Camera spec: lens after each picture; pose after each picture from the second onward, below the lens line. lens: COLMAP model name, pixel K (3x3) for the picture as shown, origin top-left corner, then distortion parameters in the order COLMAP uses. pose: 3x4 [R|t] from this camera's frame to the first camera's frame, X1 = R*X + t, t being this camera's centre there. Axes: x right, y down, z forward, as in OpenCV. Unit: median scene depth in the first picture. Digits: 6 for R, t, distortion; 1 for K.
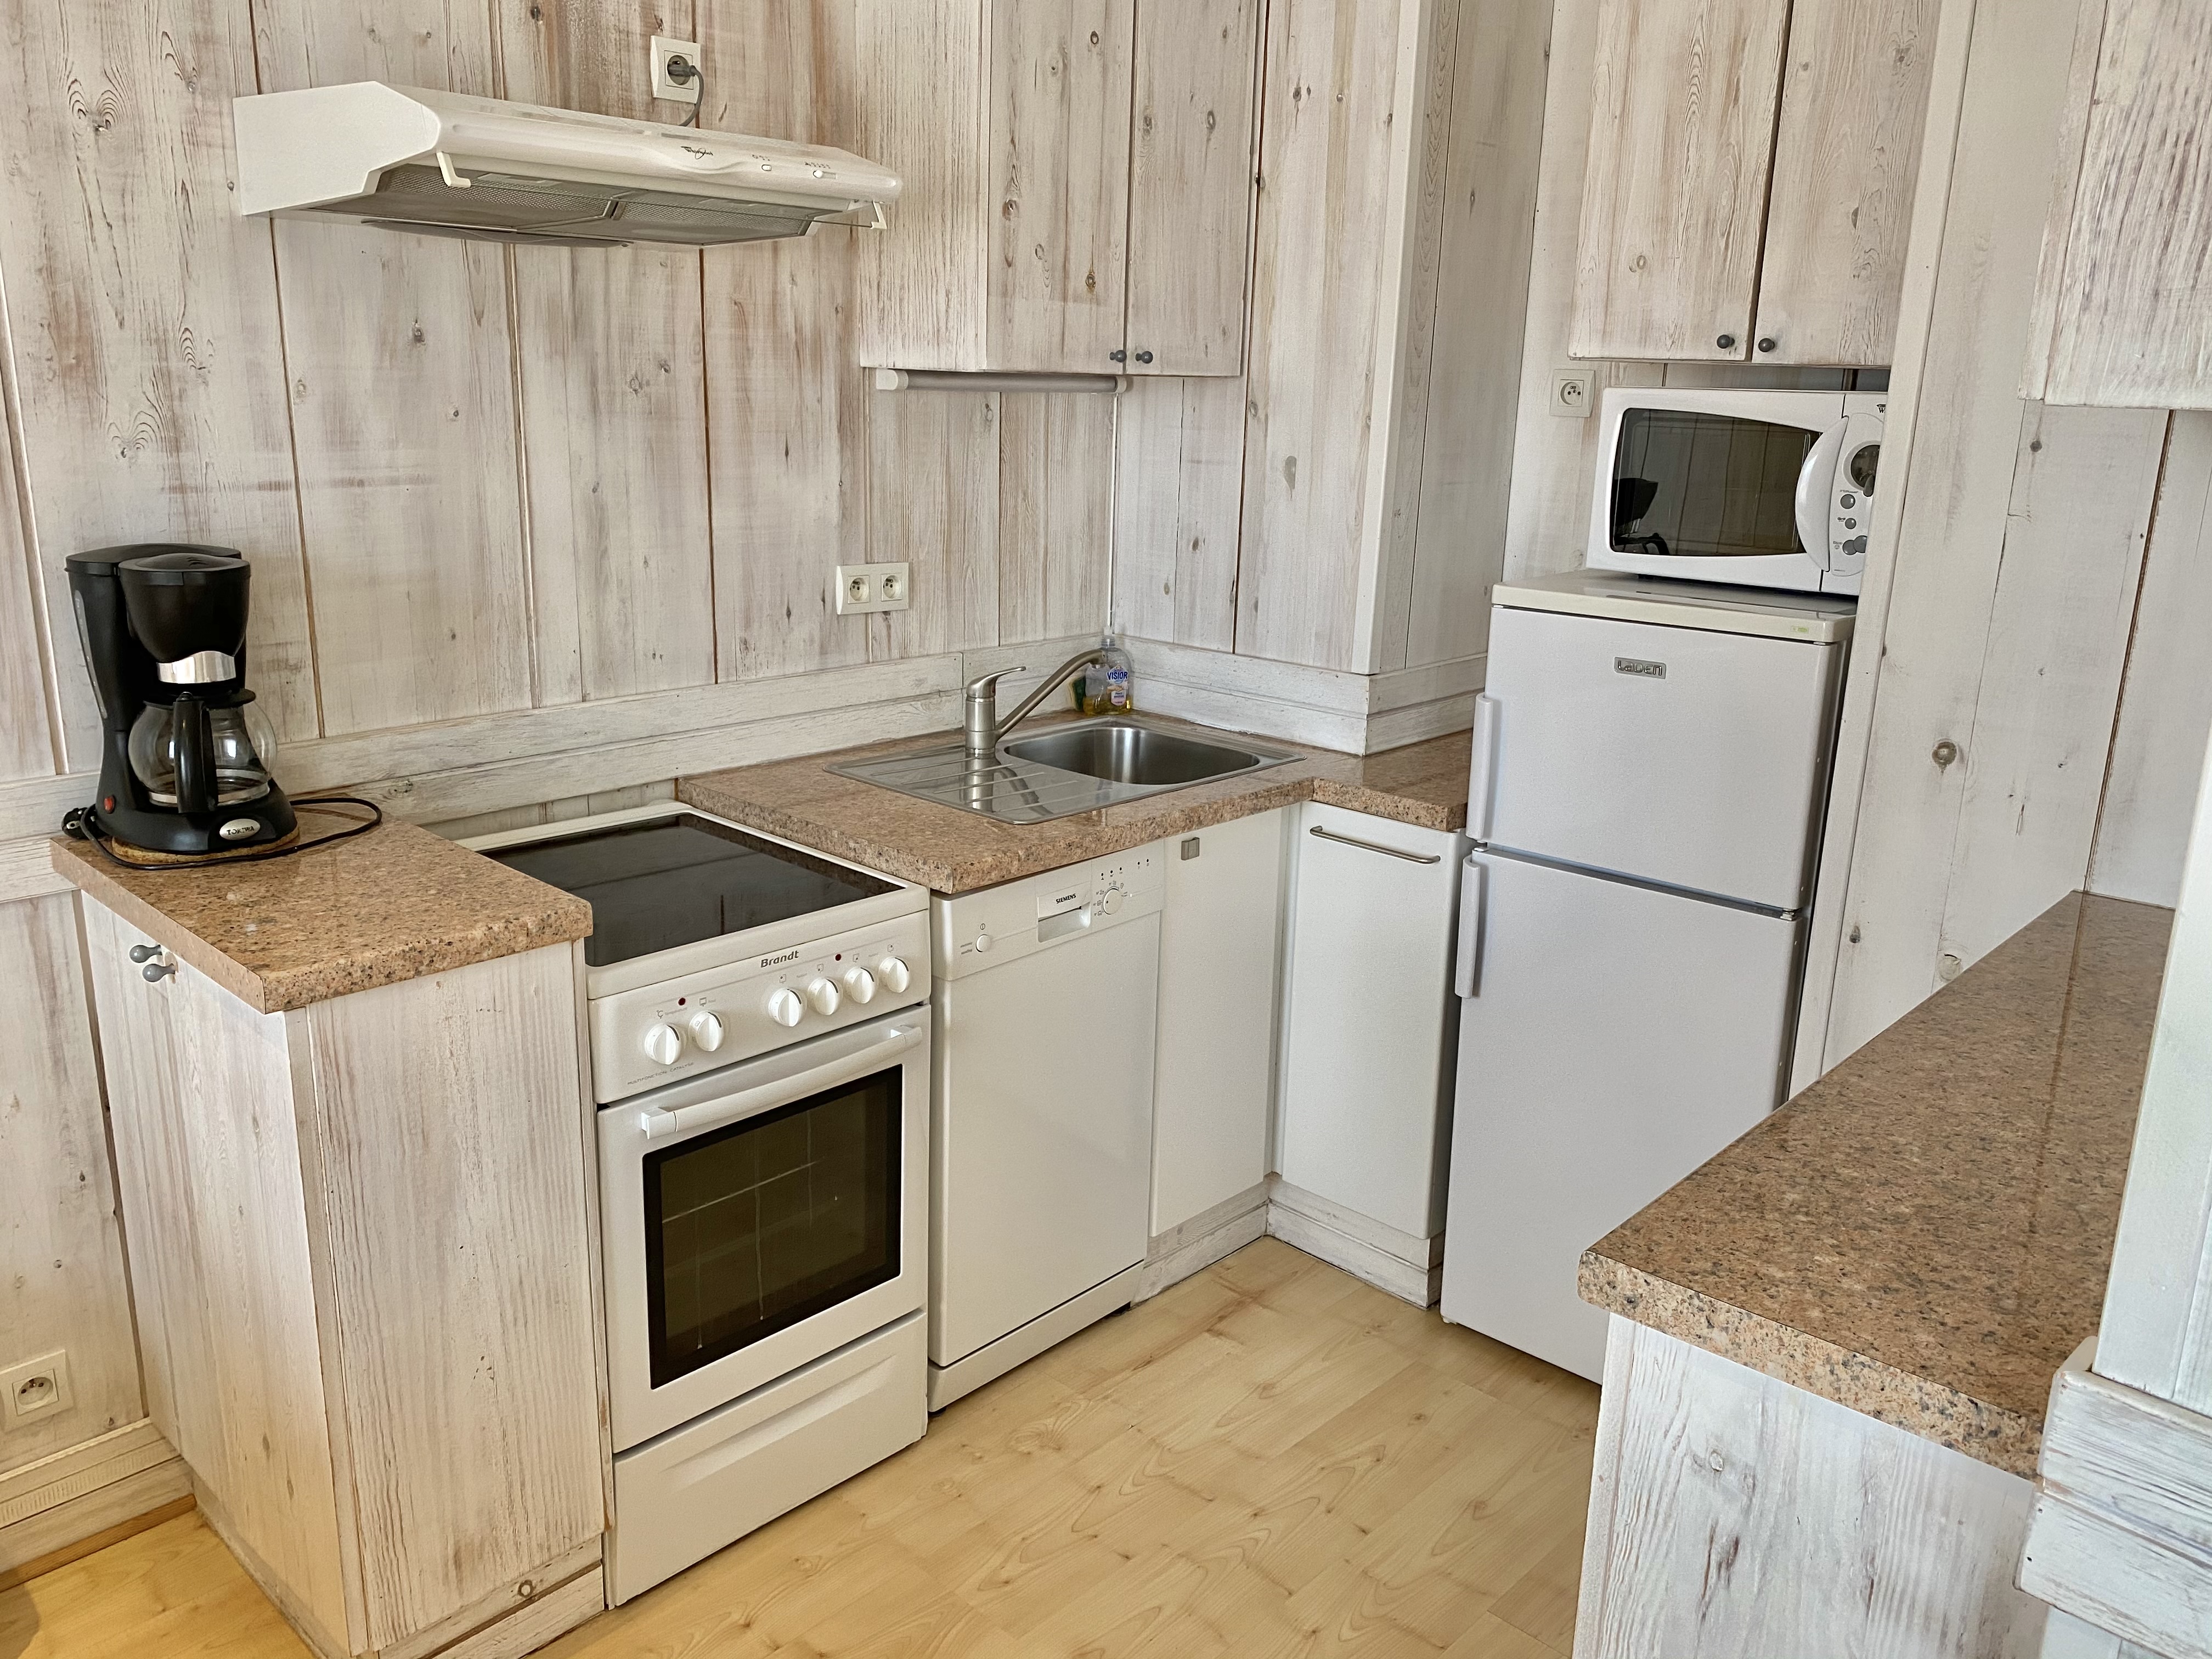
lens RADIAL K [[1688.2, 0, 1106.0], [0, 1688.2, 829.5], [0, 0, 1]] dist [0.045553, -0.050158]
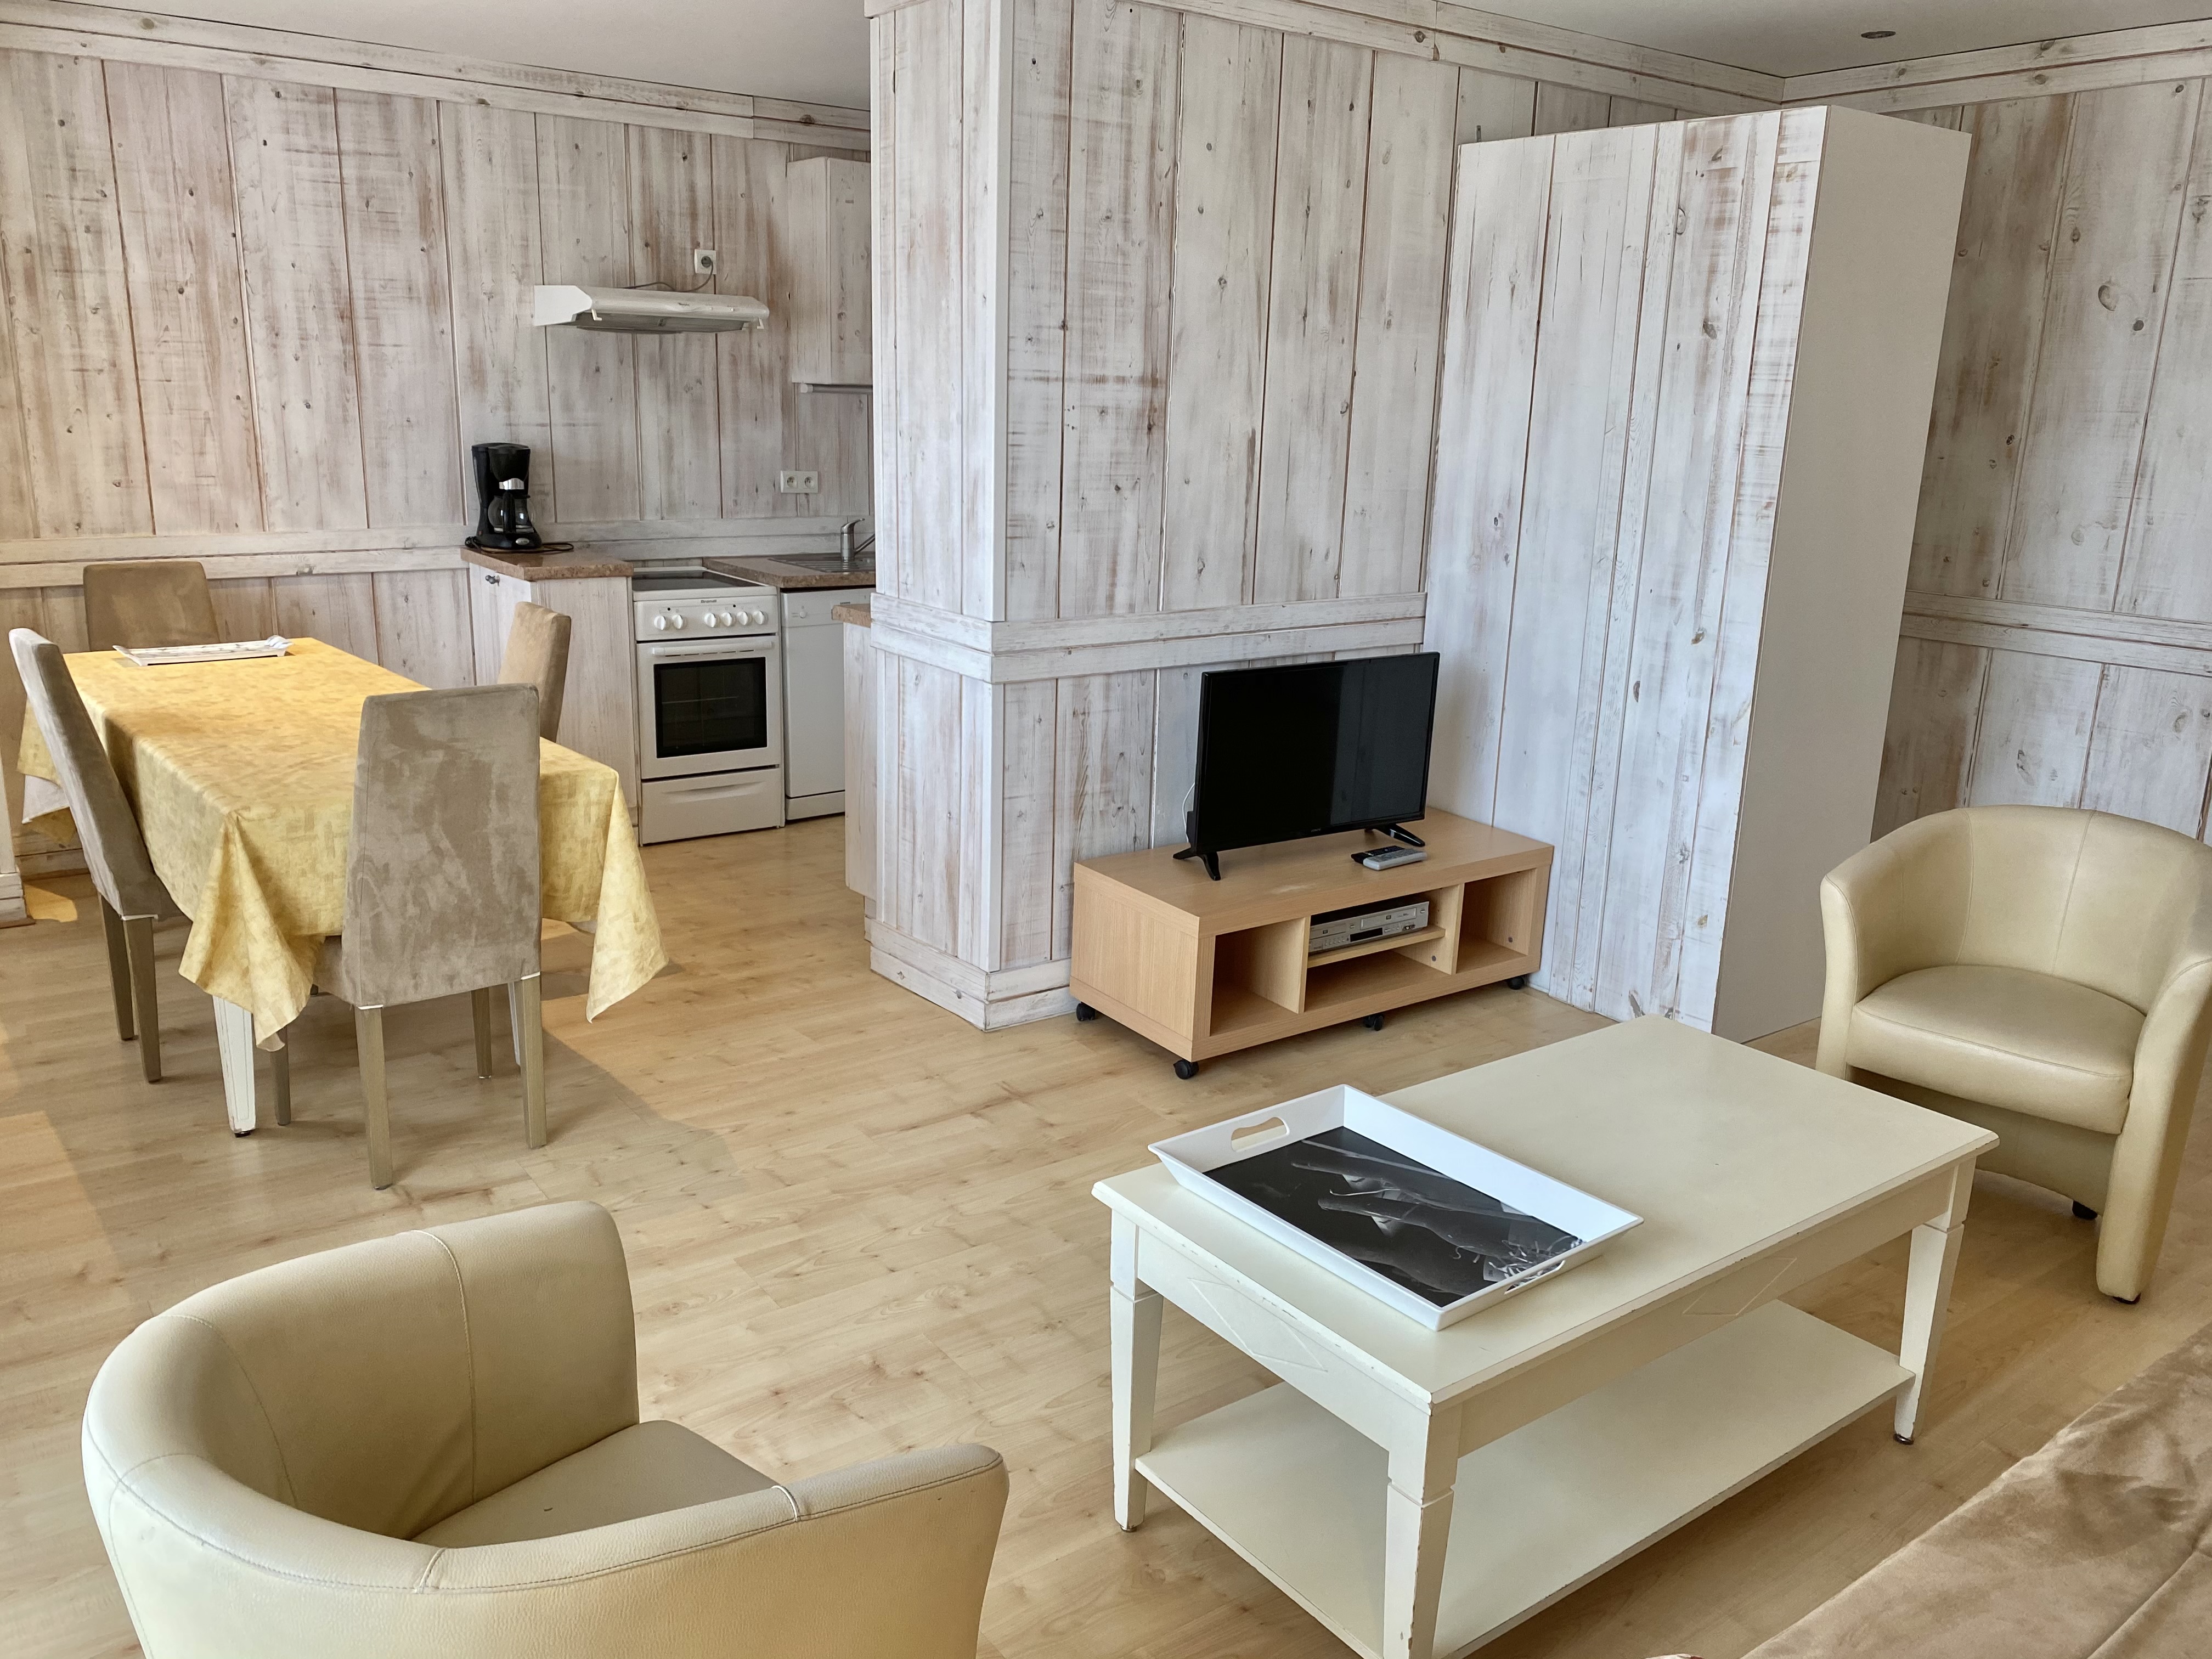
lens RADIAL K [[1717.8, 0, 1106.0], [0, 1717.8, 829.5], [0, 0, 1]] dist [0.199611, -0.513214]
pose [[0.983730, 0.042756, -0.174491, 0.779594], [-0.046293, 0.998796, -0.016251, 0.382625], [0.173586, 0.024065, 0.984525, -1.348880]]
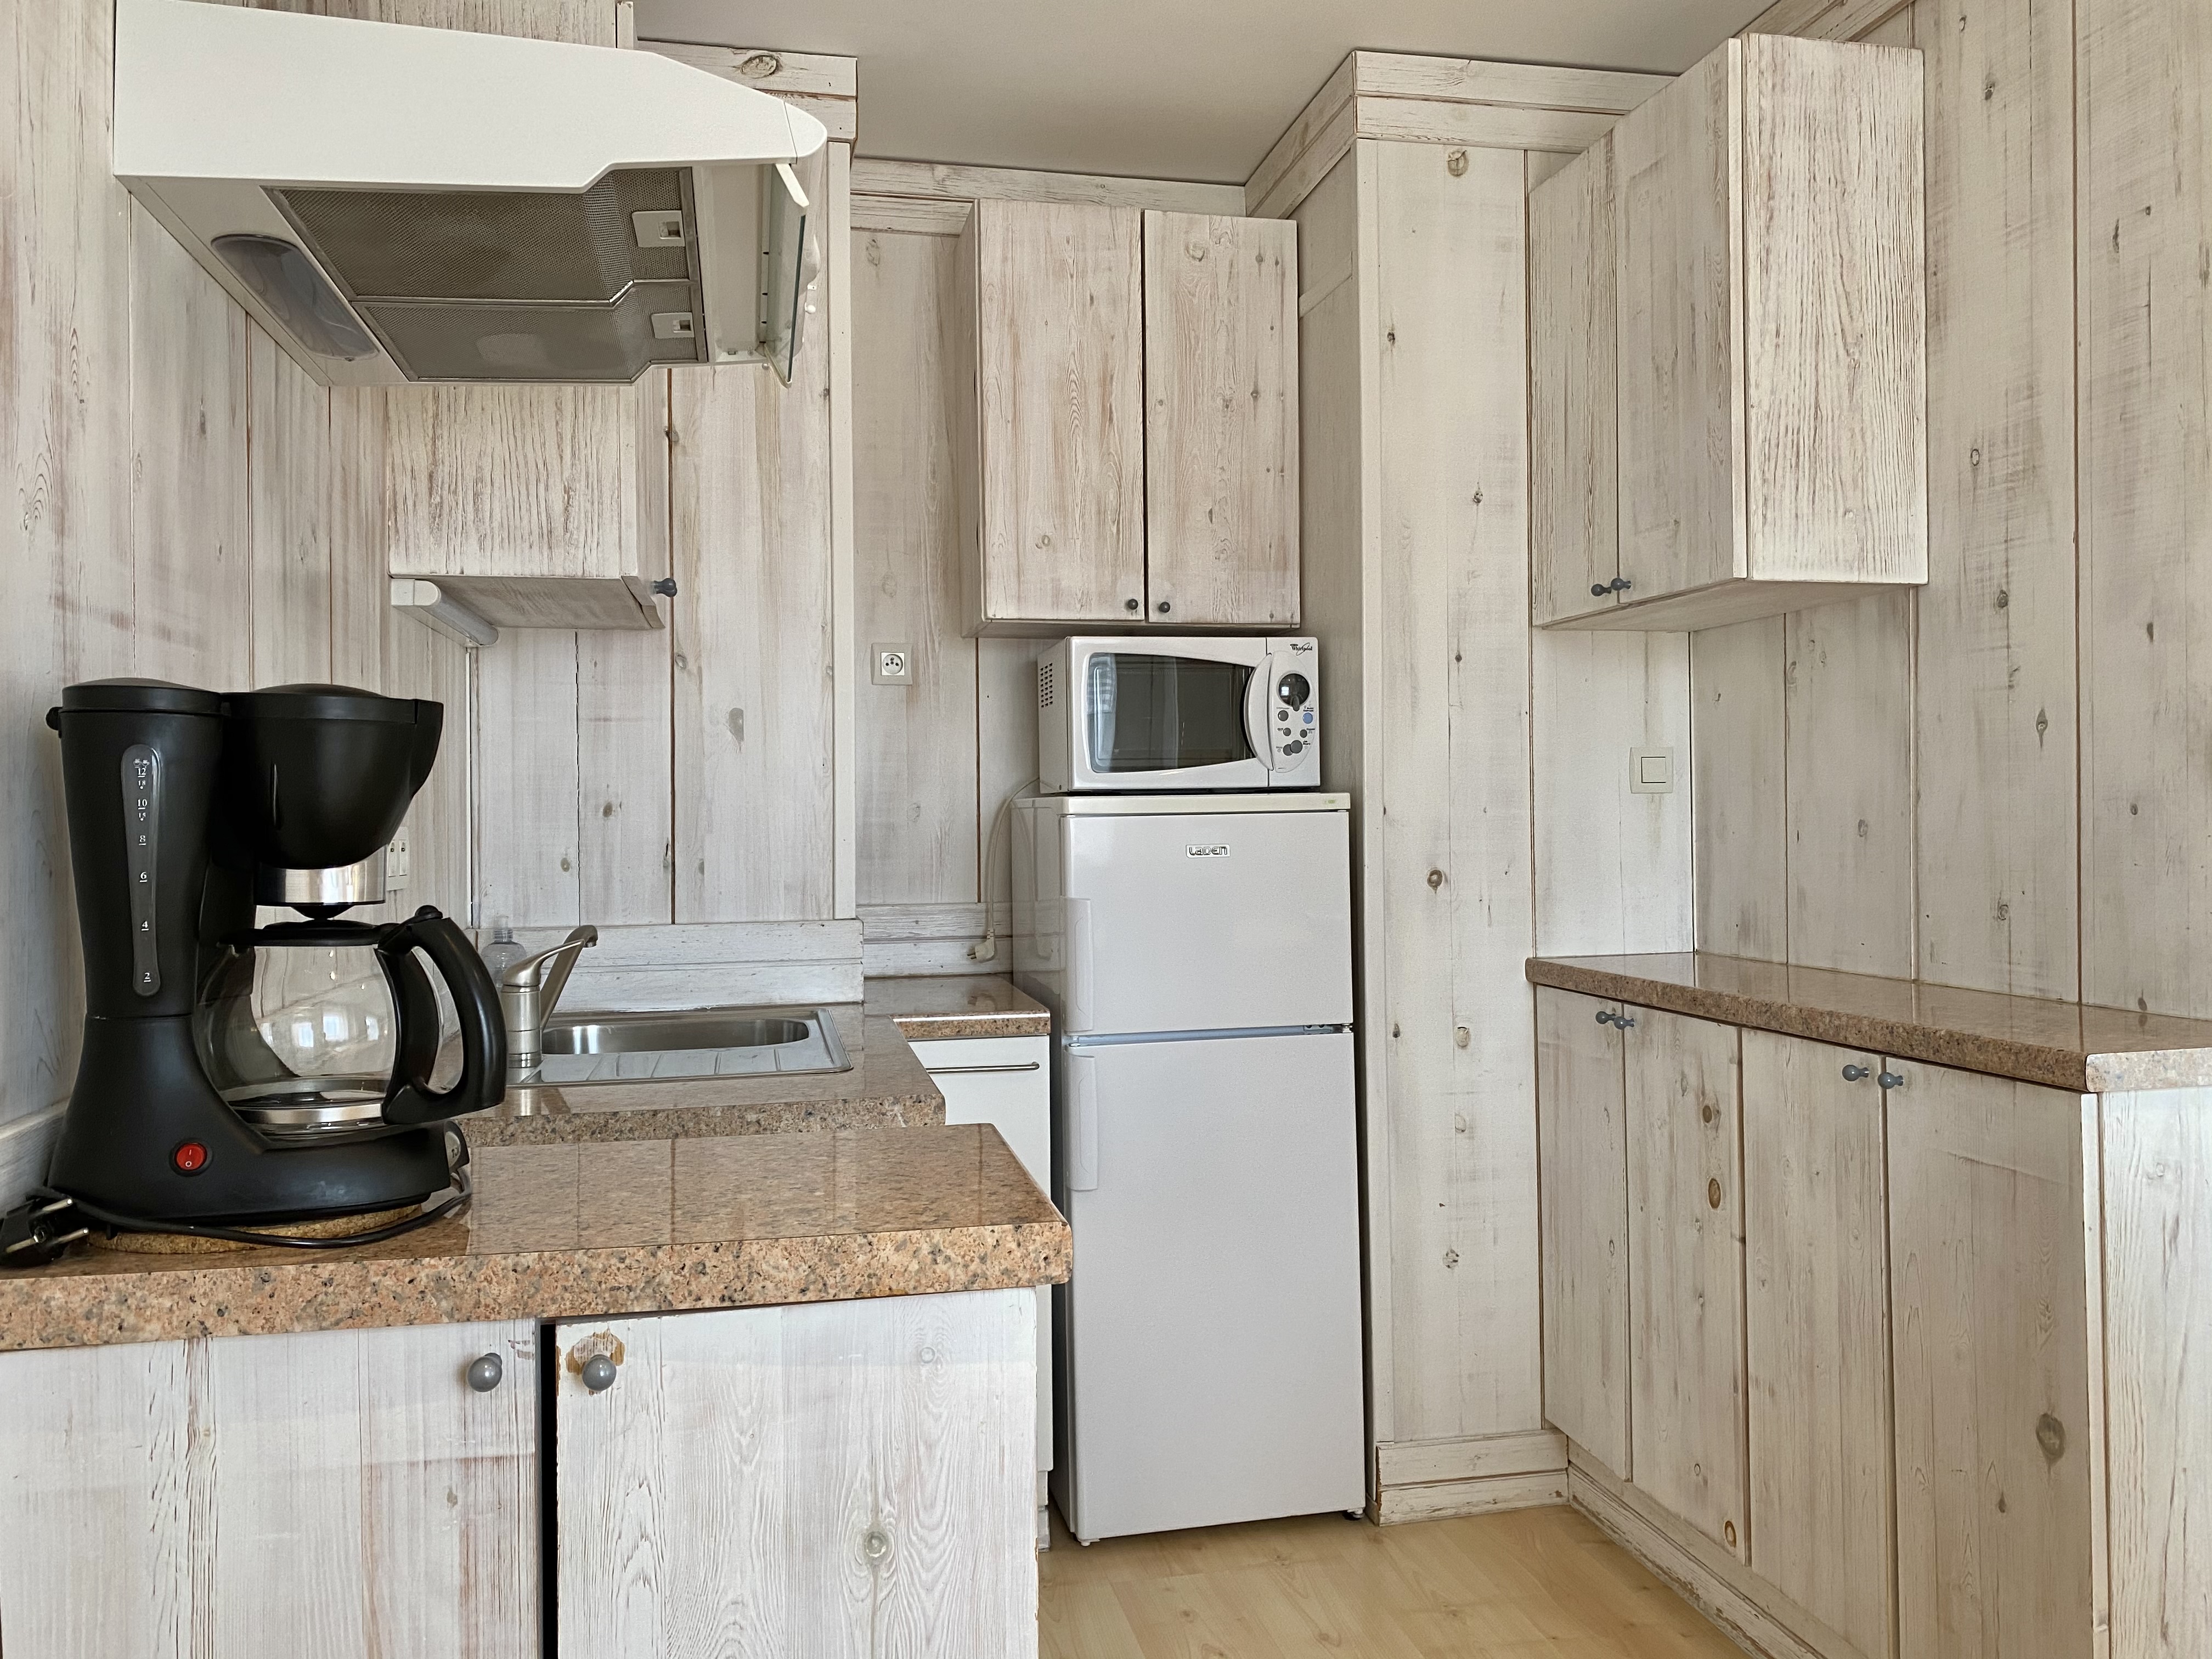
lens RADIAL K [[1717.8, 0, 1106.0], [0, 1717.8, 829.5], [0, 0, 1]] dist [0.199611, -0.513214]
pose [[0.575938, -0.039871, 0.816521, -0.703254], [0.240771, 0.962780, -0.122816, 0.021584], [-0.781233, 0.267329, 0.564101, 0.362487]]
